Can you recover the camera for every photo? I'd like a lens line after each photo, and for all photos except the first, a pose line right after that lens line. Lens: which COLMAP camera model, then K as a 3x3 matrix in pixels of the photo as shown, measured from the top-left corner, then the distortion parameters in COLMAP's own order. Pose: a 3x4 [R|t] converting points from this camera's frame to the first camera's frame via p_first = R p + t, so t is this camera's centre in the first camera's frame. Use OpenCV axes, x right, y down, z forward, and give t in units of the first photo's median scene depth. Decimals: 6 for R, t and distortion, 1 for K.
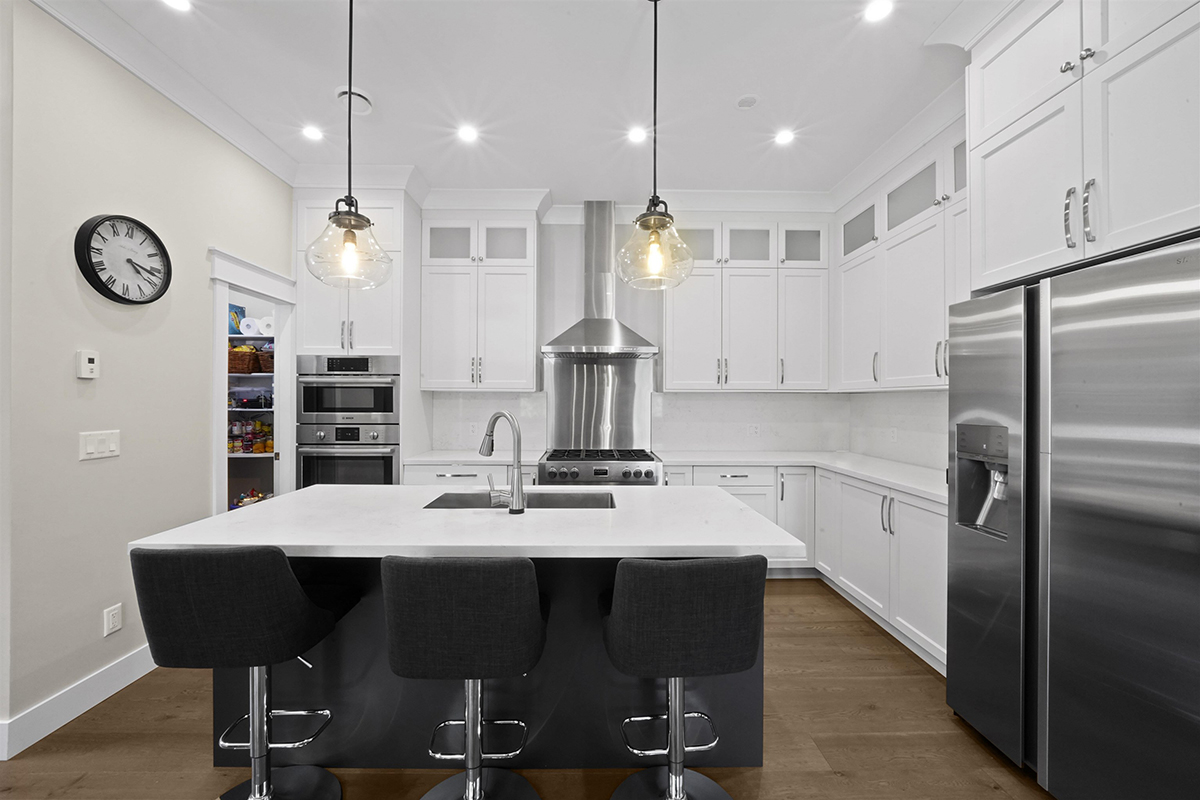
lens RADIAL K [[445.8, 0, 584.9], [0, 445.8, 400.6], [0, 0, 1]] dist [-0.016773, 0.000128]
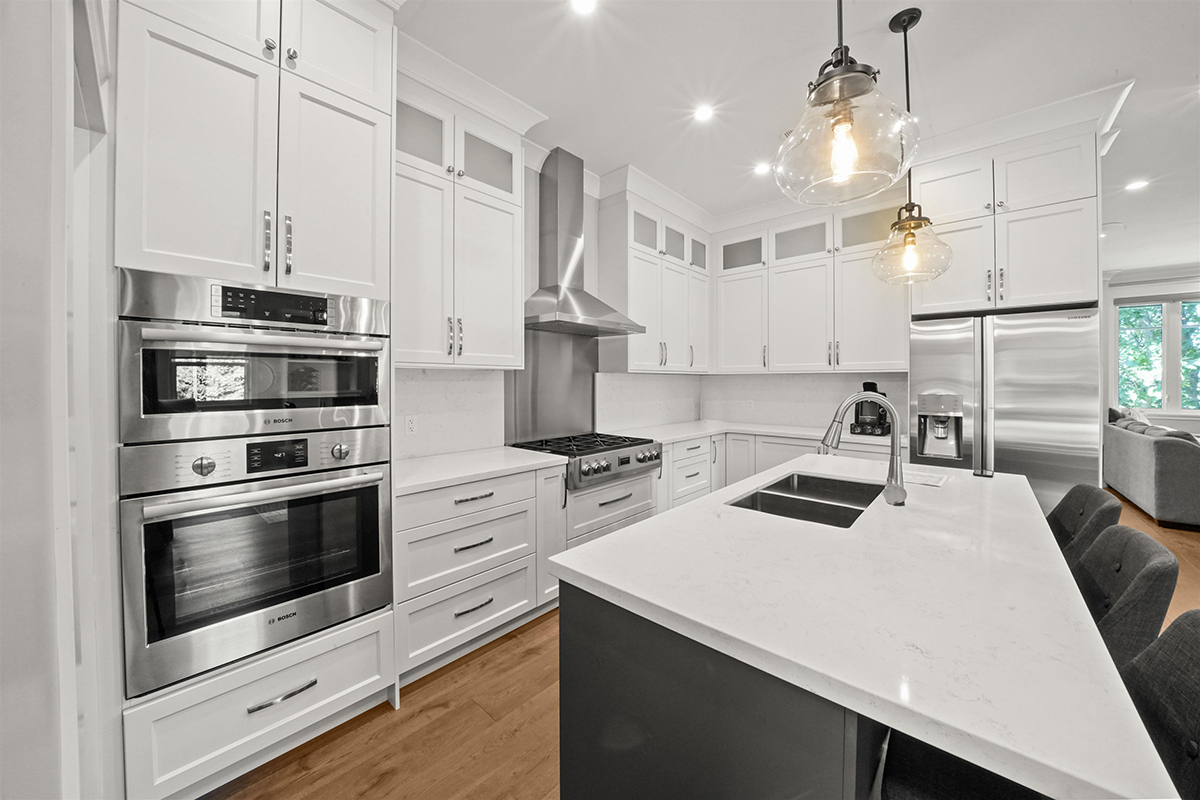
lens RADIAL K [[421.8, 0, 600.8], [0, 421.8, 384.4], [0, 0, 1]] dist [-0.017884, 0.000673]
pose [[0.683660, -0.009555, 0.729738, -0.621596], [0.000304, 0.999918, 0.012807, -0.004897], [-0.729801, -0.008534, 0.683606, 0.447107]]
